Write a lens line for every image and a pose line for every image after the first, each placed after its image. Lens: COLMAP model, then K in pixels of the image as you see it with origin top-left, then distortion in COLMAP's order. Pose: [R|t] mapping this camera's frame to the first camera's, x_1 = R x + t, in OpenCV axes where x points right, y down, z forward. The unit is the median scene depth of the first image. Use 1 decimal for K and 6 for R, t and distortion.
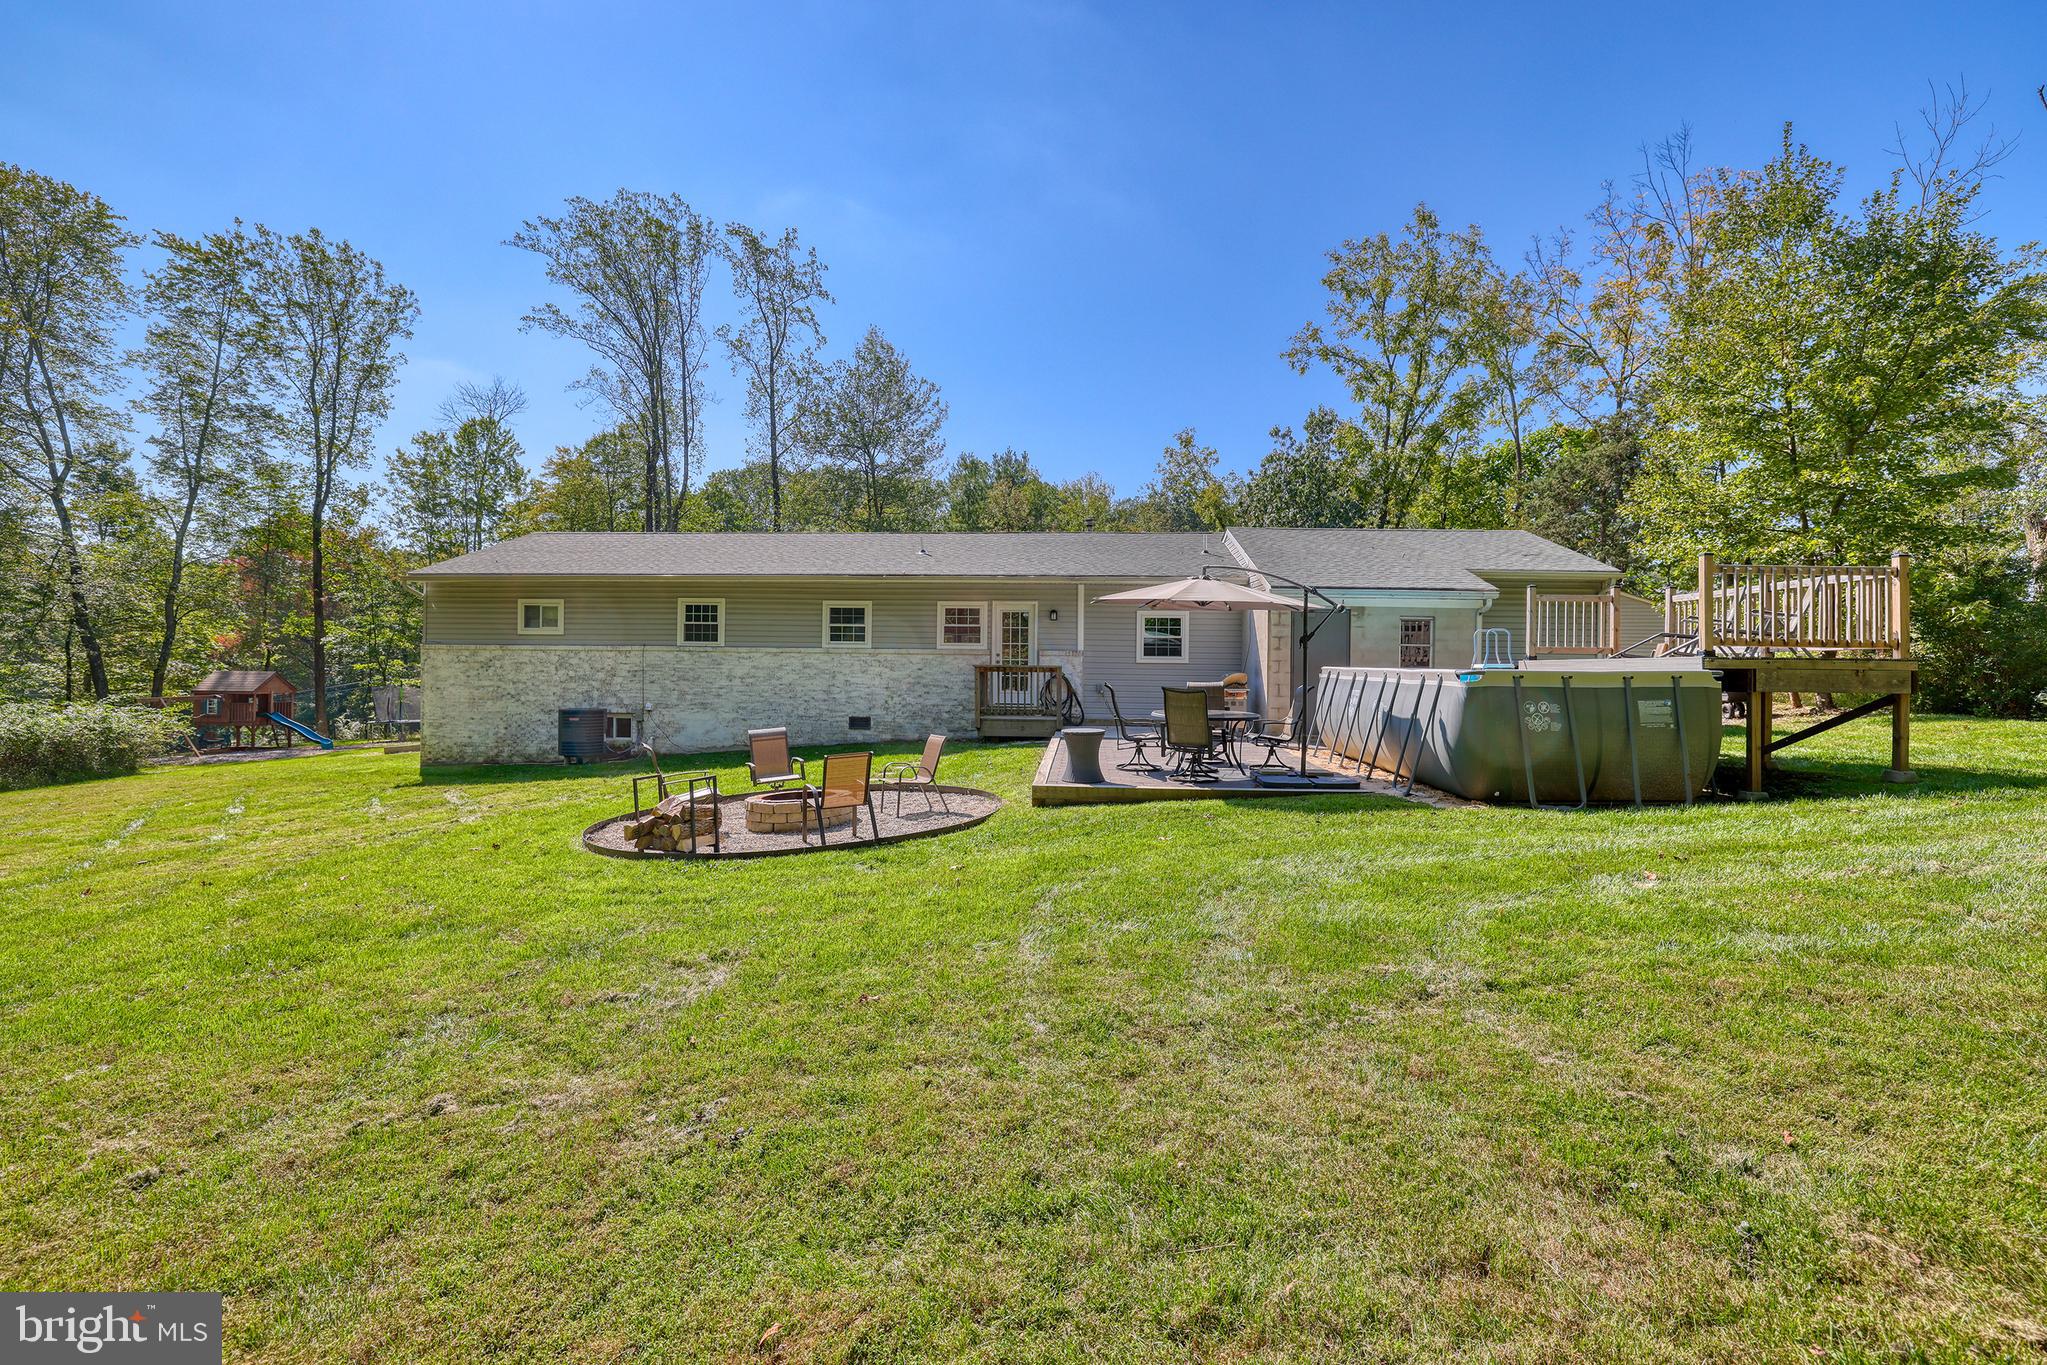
lens RADIAL K [[877.5, 0, 1029.6], [0, 877.5, 675.0], [0, 0, 1]] dist [-0.054496, 0.019224]
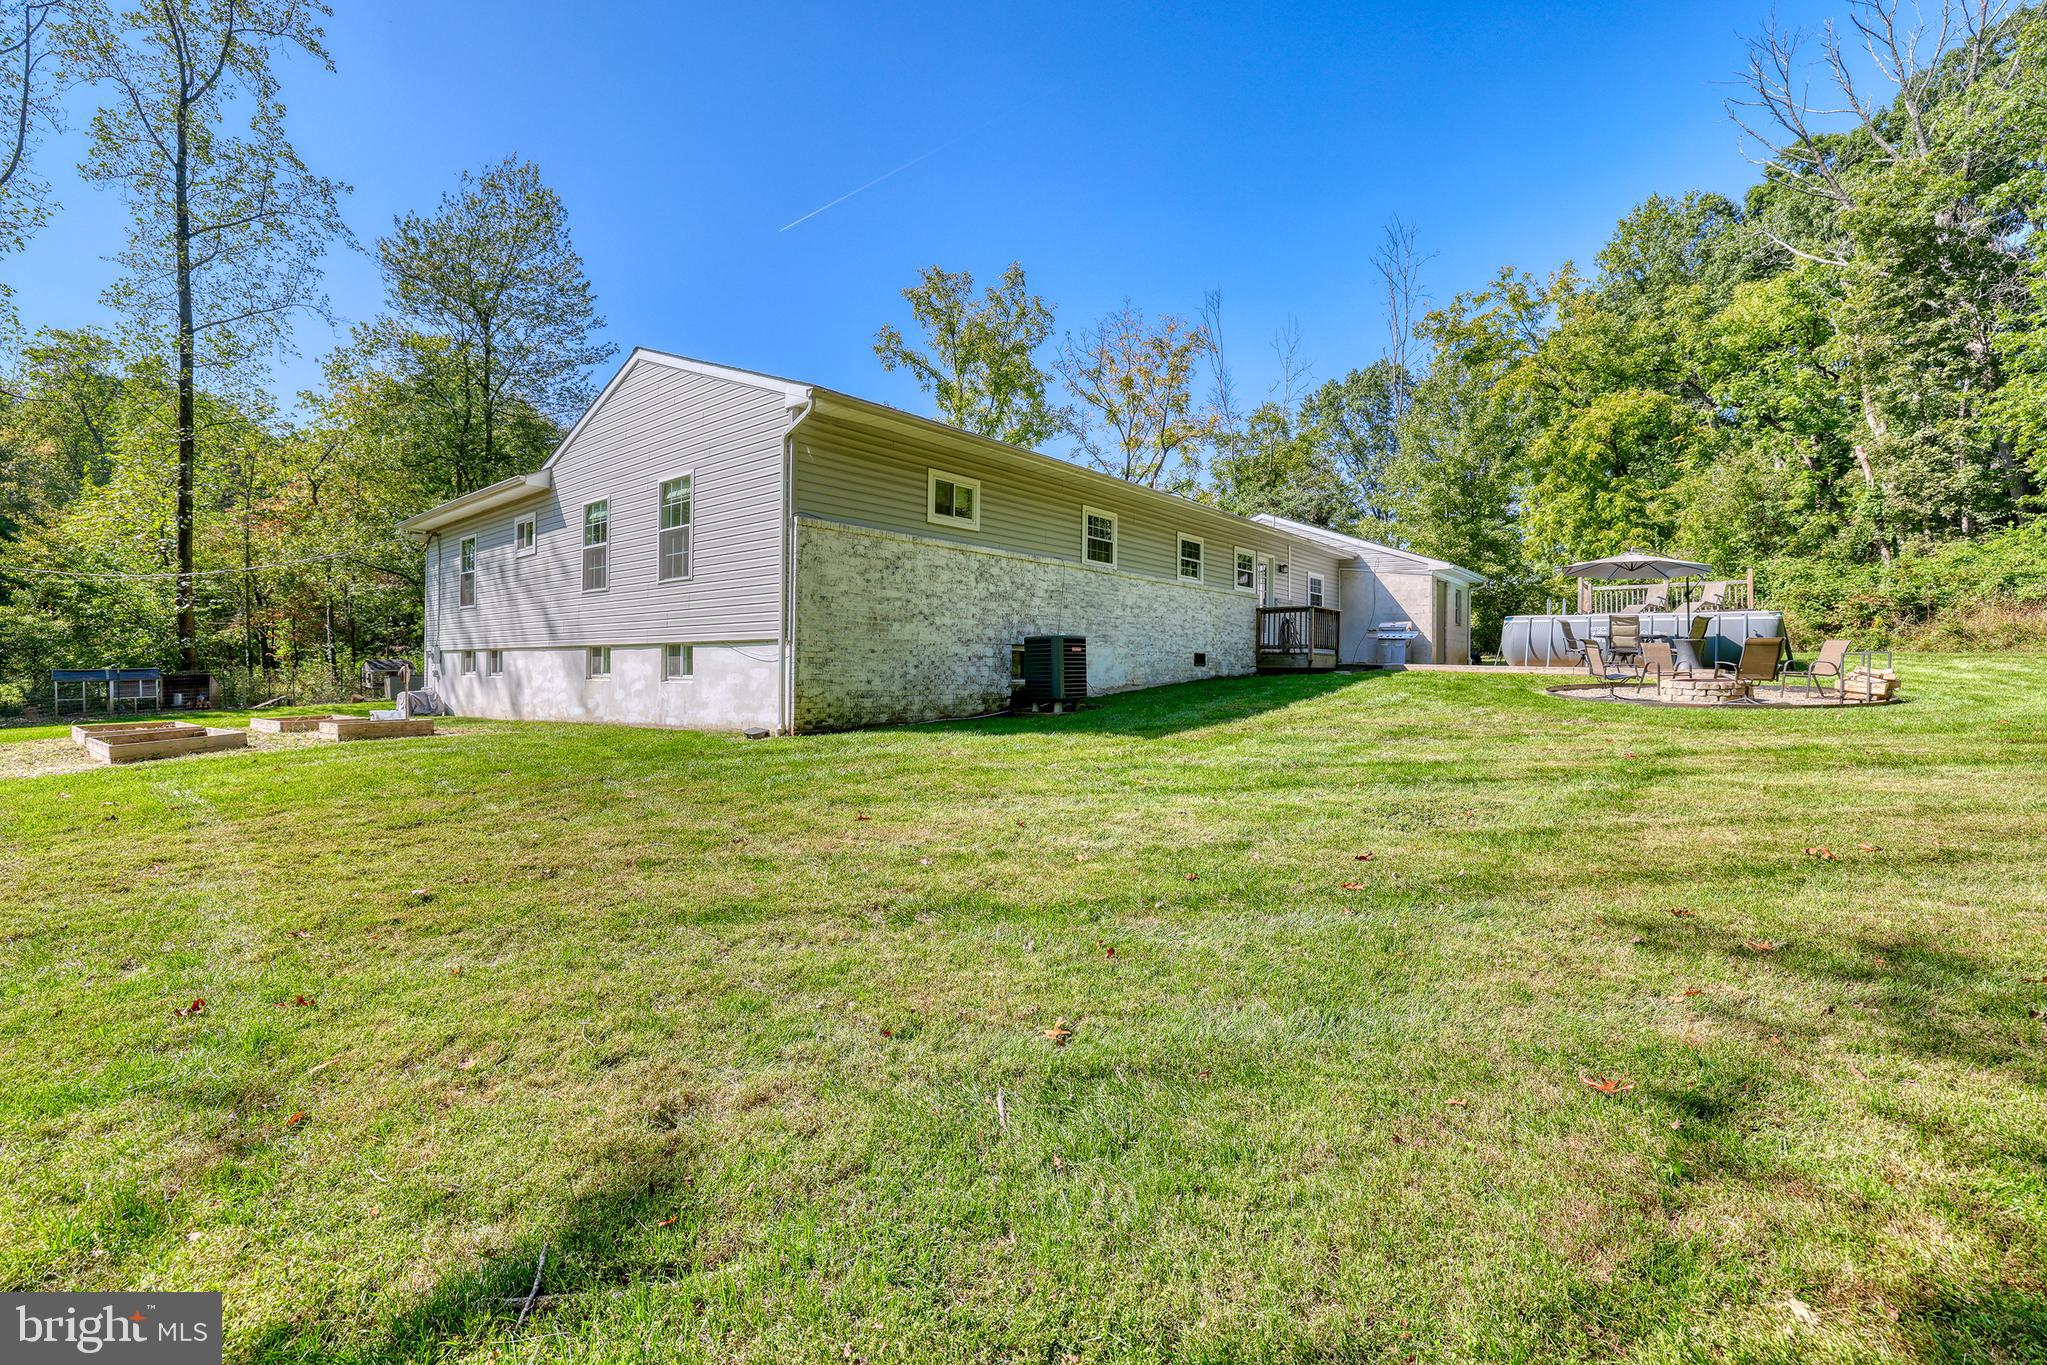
lens RADIAL K [[877.5, 0, 1029.6], [0, 877.5, 675.0], [0, 0, 1]] dist [-0.054496, 0.019224]
pose [[0.603801, -0.005481, 0.797116, -1.079995], [0.008152, 0.999967, 0.000701, 0.068585], [-0.797093, 0.006074, 0.603826, 0.544446]]
